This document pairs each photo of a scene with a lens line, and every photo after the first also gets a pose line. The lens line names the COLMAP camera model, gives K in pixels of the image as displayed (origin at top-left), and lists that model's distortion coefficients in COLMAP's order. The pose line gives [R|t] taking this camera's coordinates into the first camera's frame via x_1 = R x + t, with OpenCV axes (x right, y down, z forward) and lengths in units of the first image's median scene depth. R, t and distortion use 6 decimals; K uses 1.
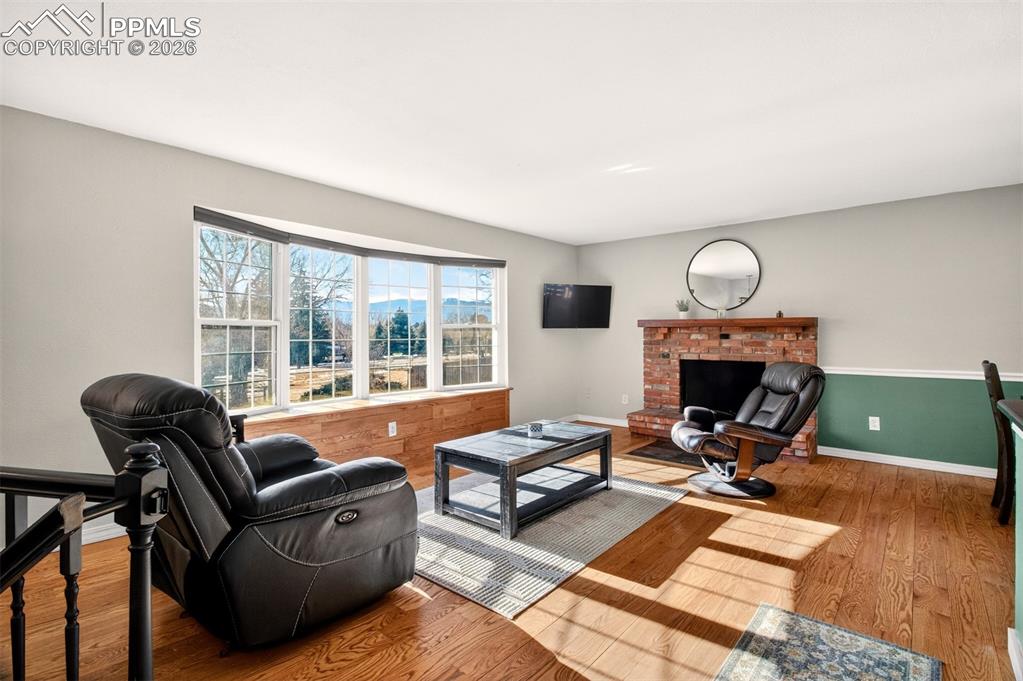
lens RADIAL K [[490.2, 0, 512.8], [0, 490.2, 337.7], [0, 0, 1]] dist [-0.009317, -0.008733]
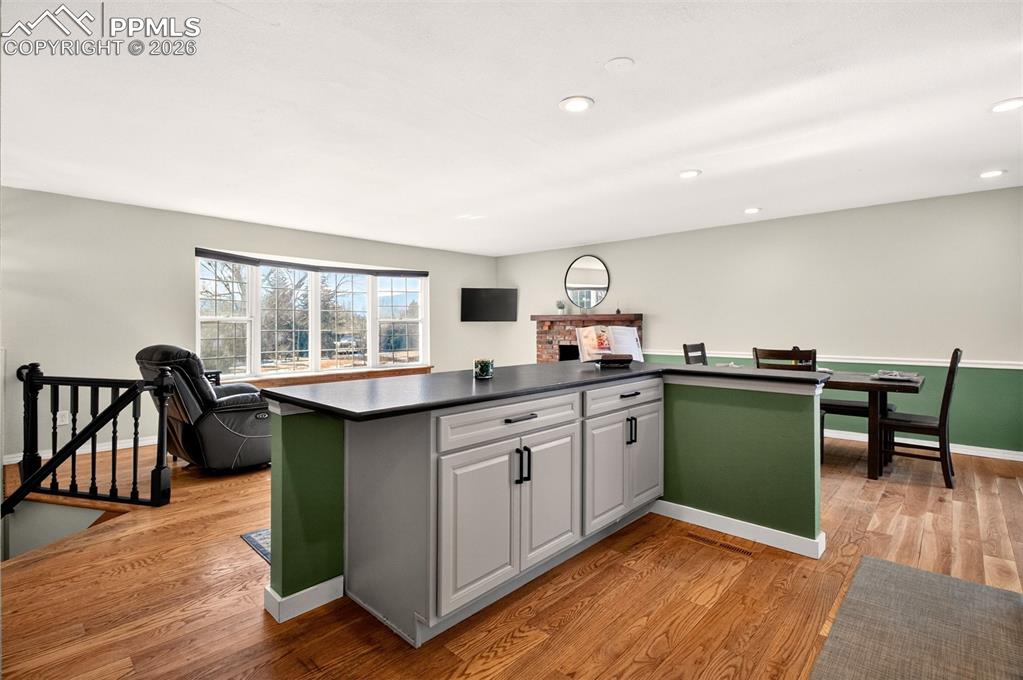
lens RADIAL K [[490.2, 0, 511.3], [0, 490.2, 330.7], [0, 0, 1]] dist [-0.009317, -0.008733]
pose [[0.999413, -0.001312, -0.034244, 0.449353], [0.001327, 0.999999, 0.000425, 0.008318], [0.034244, -0.000470, 0.999413, -0.583243]]
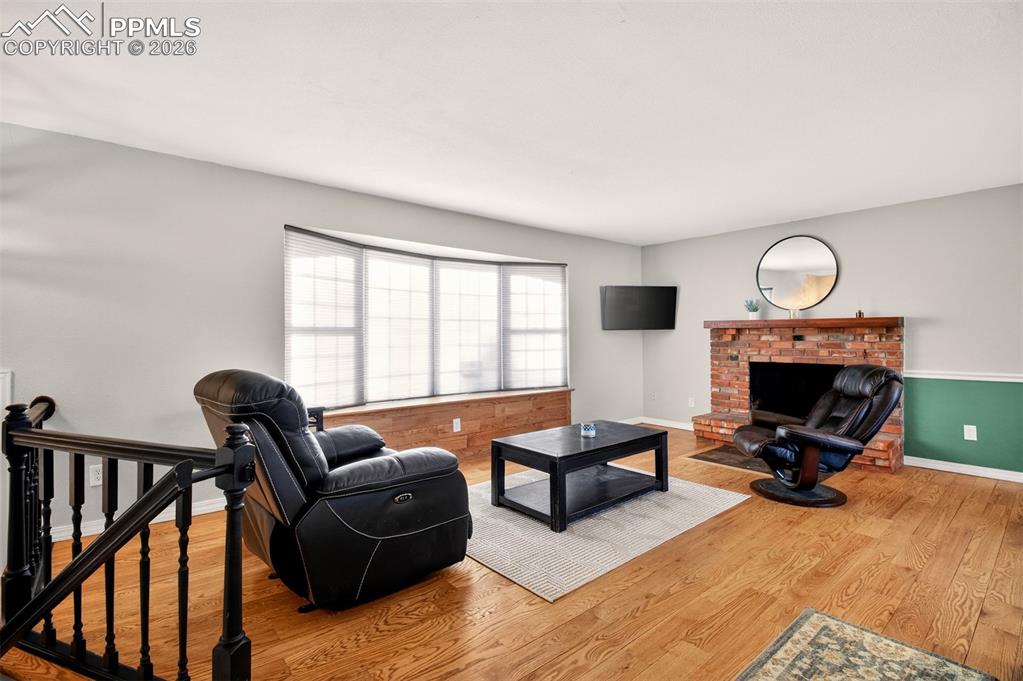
lens RADIAL K [[490.2, 0, 507.1], [0, 490.2, 335.9], [0, 0, 1]] dist [-0.009317, -0.008733]
pose [[0.986838, -0.002928, -0.161685, 0.045878], [0.001684, 0.999968, -0.007833, 0.000820], [0.161703, 0.007458, 0.986811, -0.046215]]
